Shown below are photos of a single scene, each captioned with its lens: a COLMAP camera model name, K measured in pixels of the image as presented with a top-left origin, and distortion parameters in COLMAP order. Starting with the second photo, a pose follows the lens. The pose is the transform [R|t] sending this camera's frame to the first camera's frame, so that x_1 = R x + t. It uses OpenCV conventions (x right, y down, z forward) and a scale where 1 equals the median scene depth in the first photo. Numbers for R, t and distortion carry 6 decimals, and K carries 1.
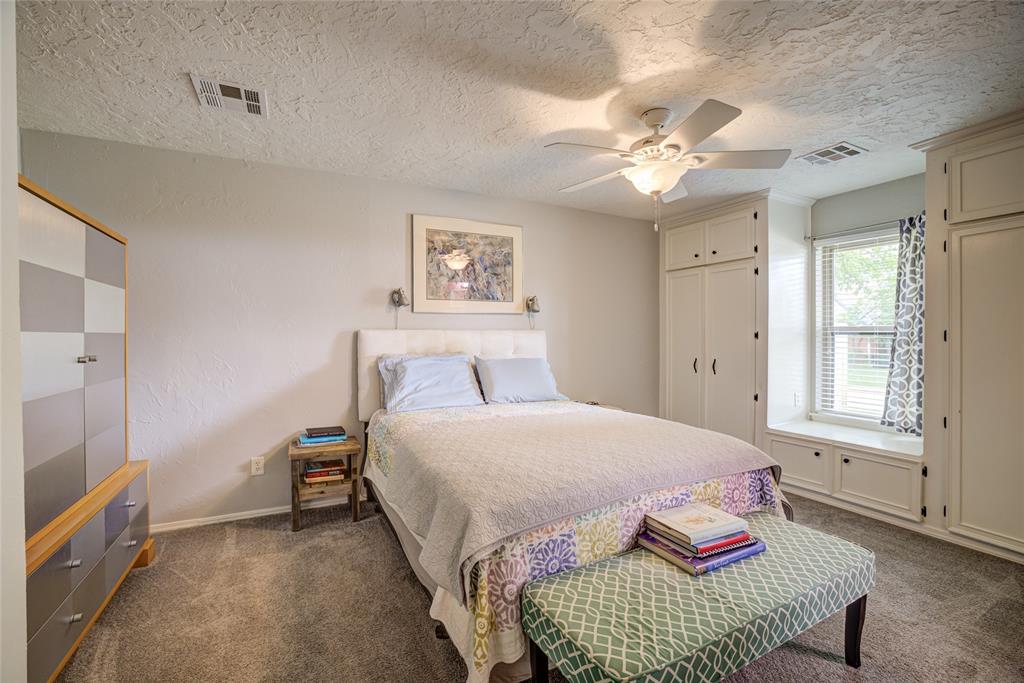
lens RADIAL K [[440.6, 0, 511.0], [0, 440.6, 339.6], [0, 0, 1]] dist [-0.027887, 0.005897]
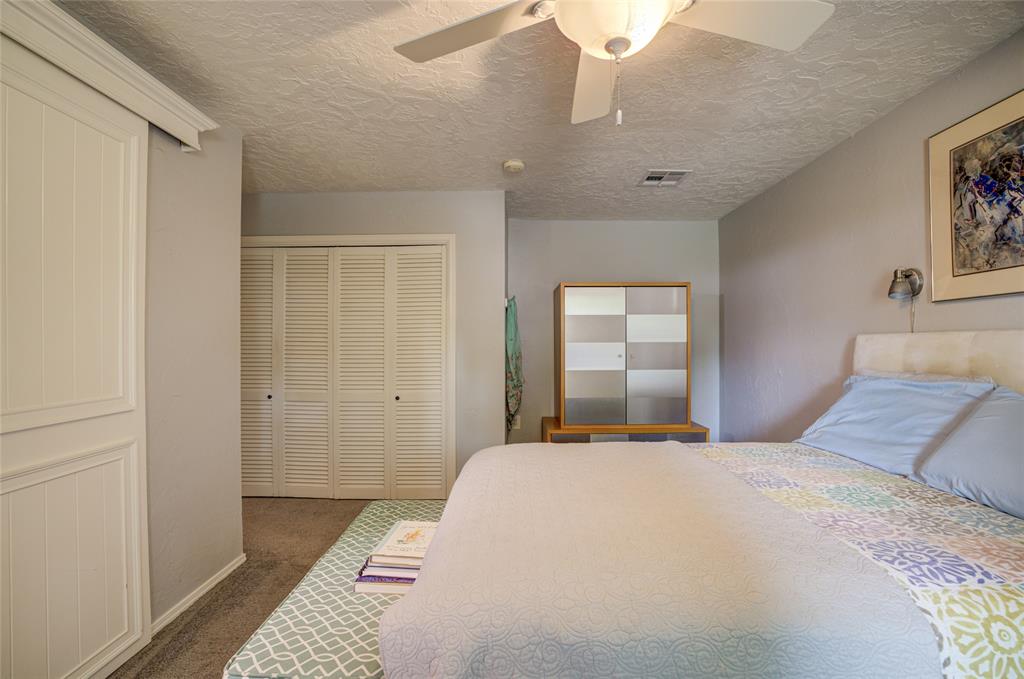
lens RADIAL K [[440.6, 0, 511.4], [0, 440.6, 340.9], [0, 0, 1]] dist [-0.027887, 0.005897]
pose [[-0.450950, -0.000519, -0.892549, 0.554899], [-0.000839, 1.000000, -0.000158, -0.009758], [0.892549, 0.000678, -0.450950, 0.759976]]
